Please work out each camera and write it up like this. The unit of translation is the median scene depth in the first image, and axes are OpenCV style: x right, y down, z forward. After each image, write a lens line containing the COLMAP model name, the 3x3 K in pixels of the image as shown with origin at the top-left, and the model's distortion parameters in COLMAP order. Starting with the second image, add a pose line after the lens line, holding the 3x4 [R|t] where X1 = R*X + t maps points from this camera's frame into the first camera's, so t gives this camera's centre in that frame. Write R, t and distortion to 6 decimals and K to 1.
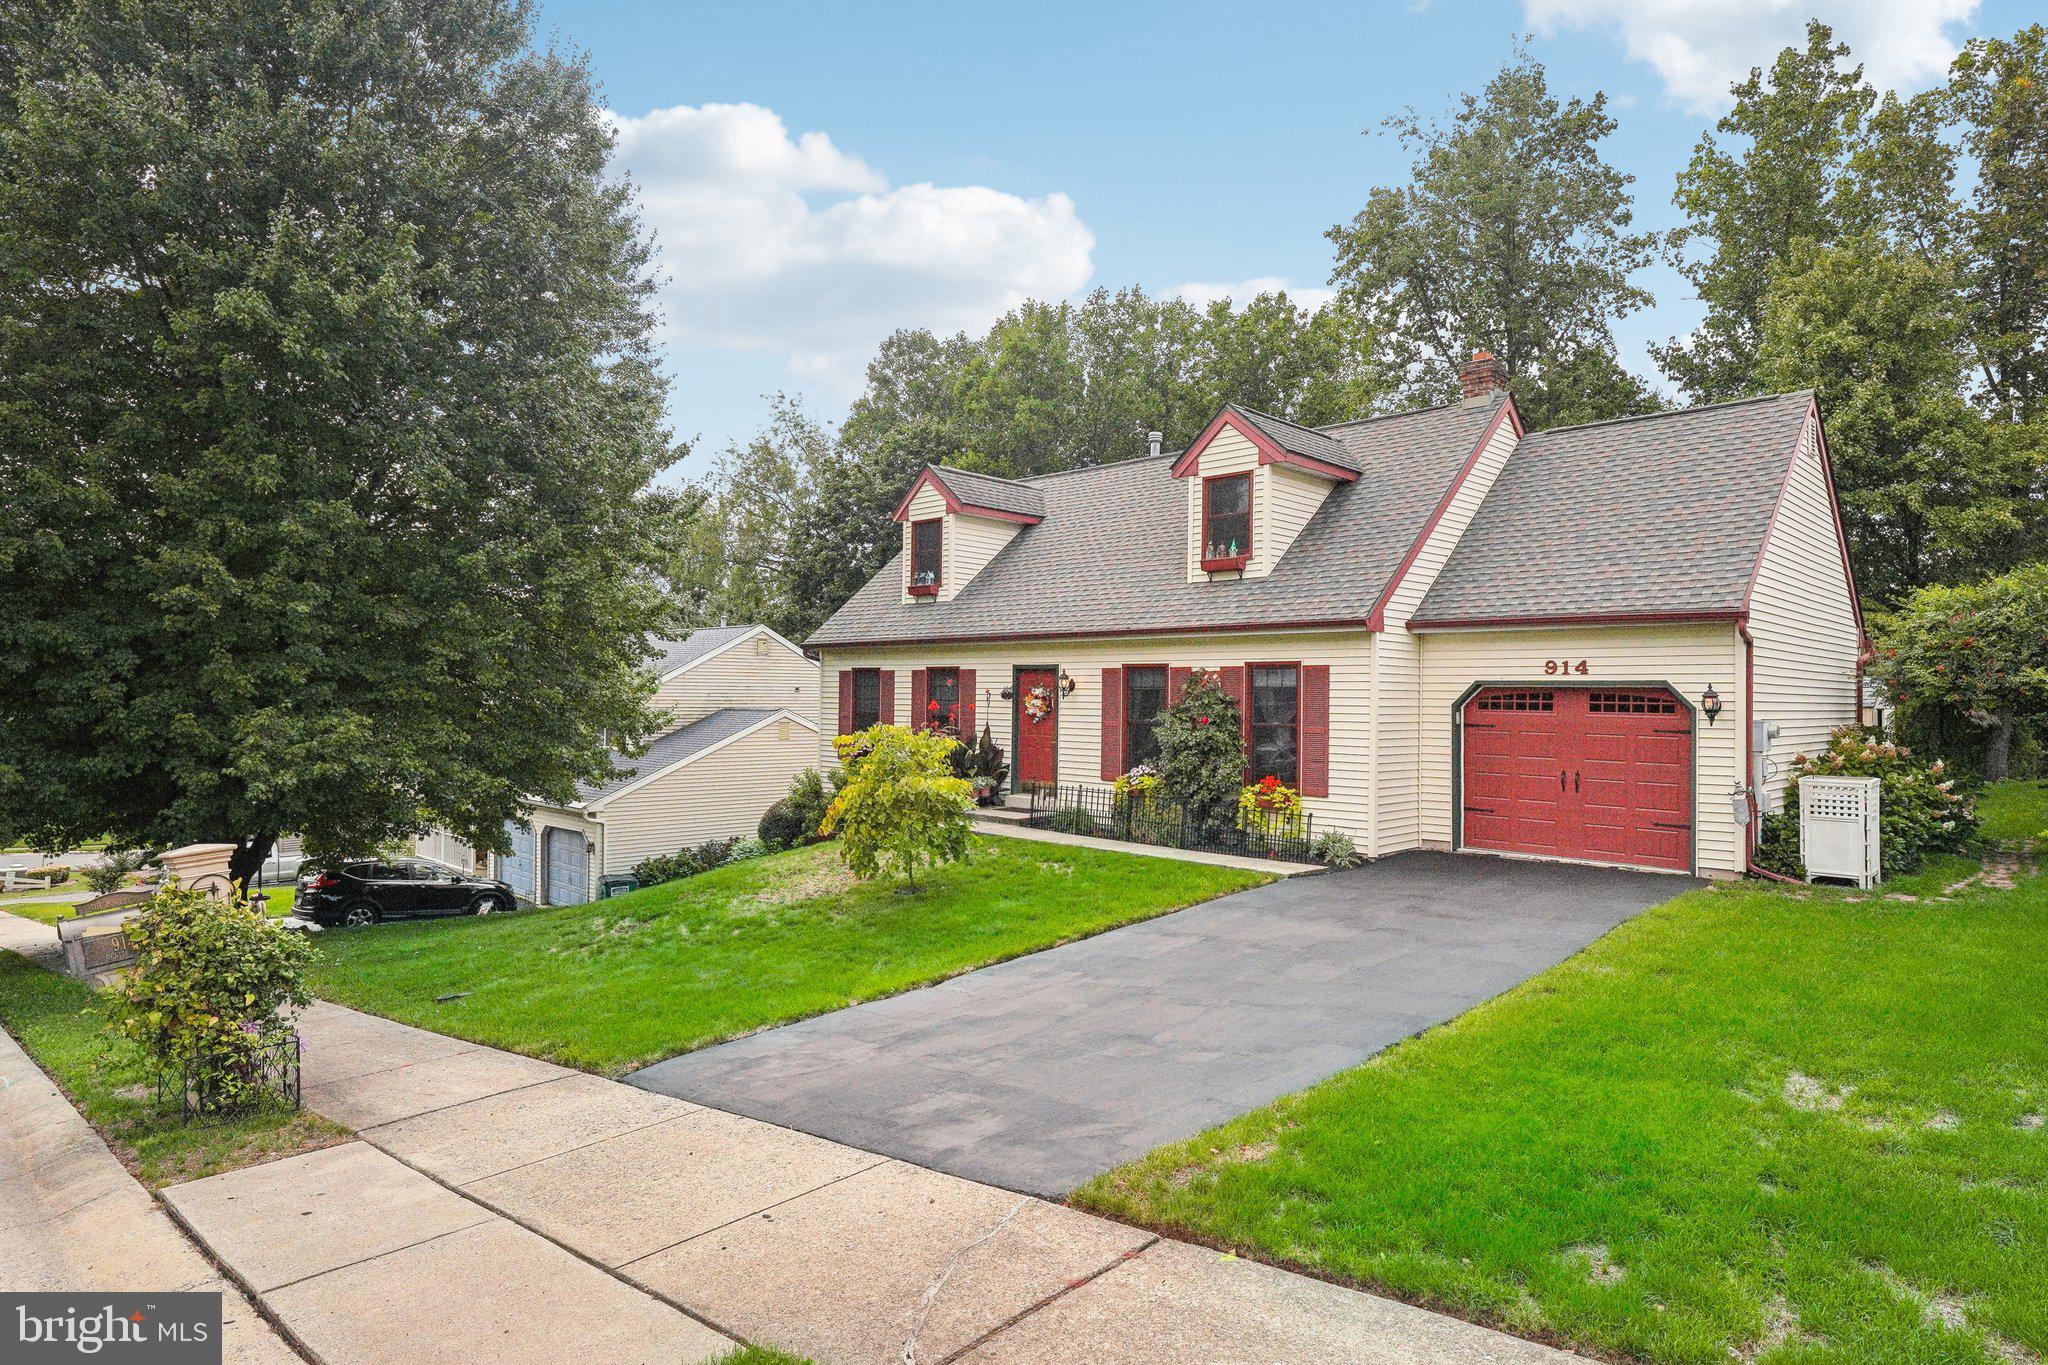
lens RADIAL K [[1146.1, 0, 1028.3], [0, 1146.1, 685.3], [0, 0, 1]] dist [0.006318, 0.004041]
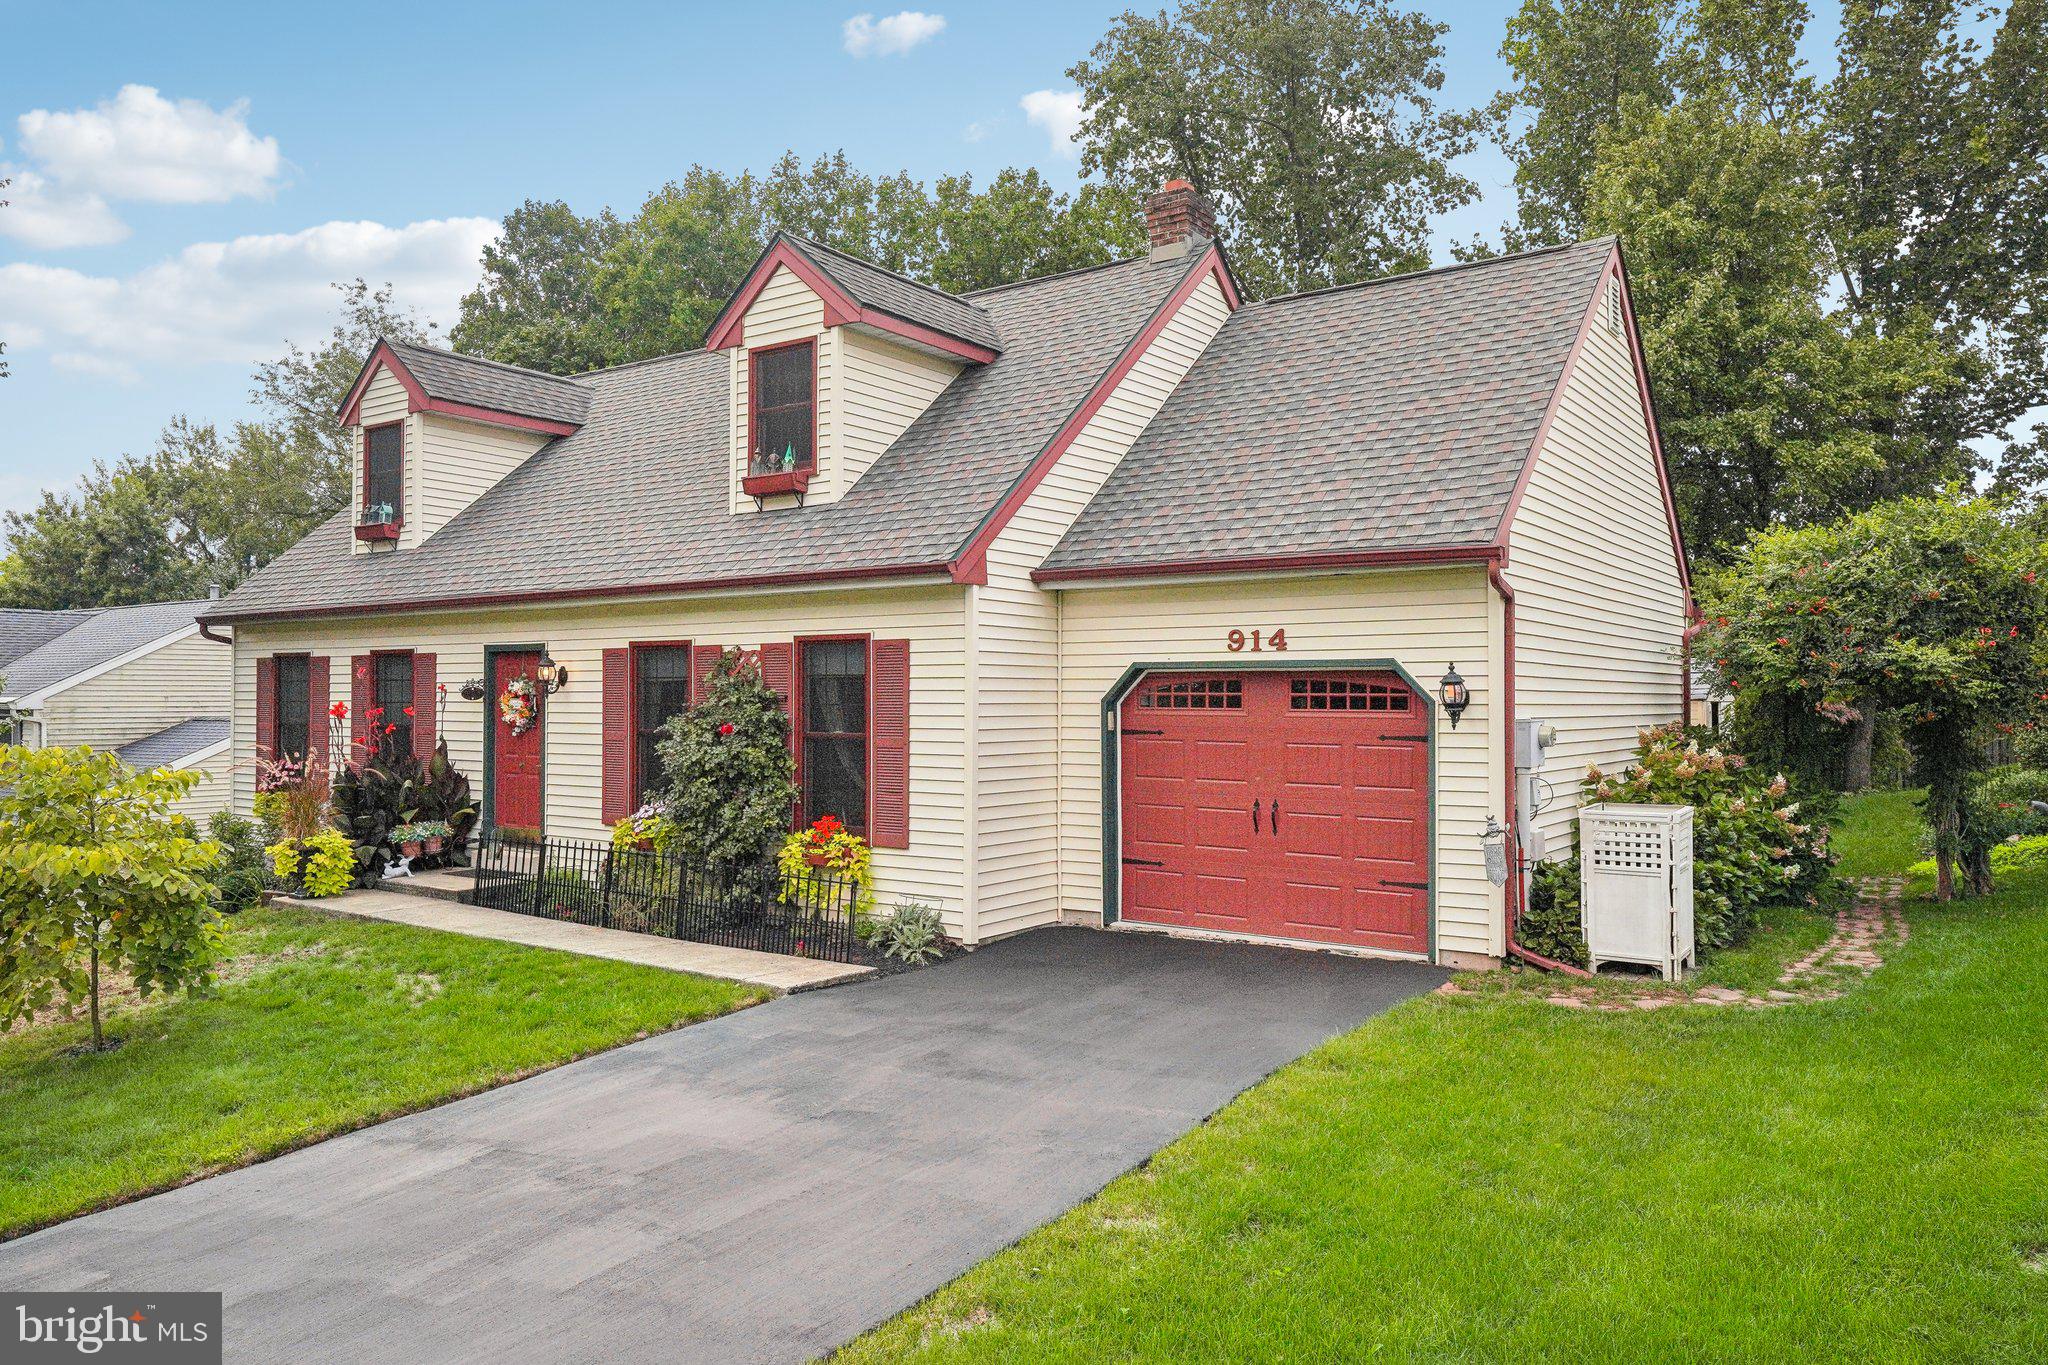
lens RADIAL K [[1384.2, 0, 1019.0], [0, 1384.2, 694.7], [0, 0, 1]] dist [0.005220, 0.006255]
pose [[0.988491, -0.008618, 0.151035, 0.188487], [0.007587, 0.999944, 0.007402, 0.006991], [-0.151090, -0.006171, 0.988501, 0.218061]]
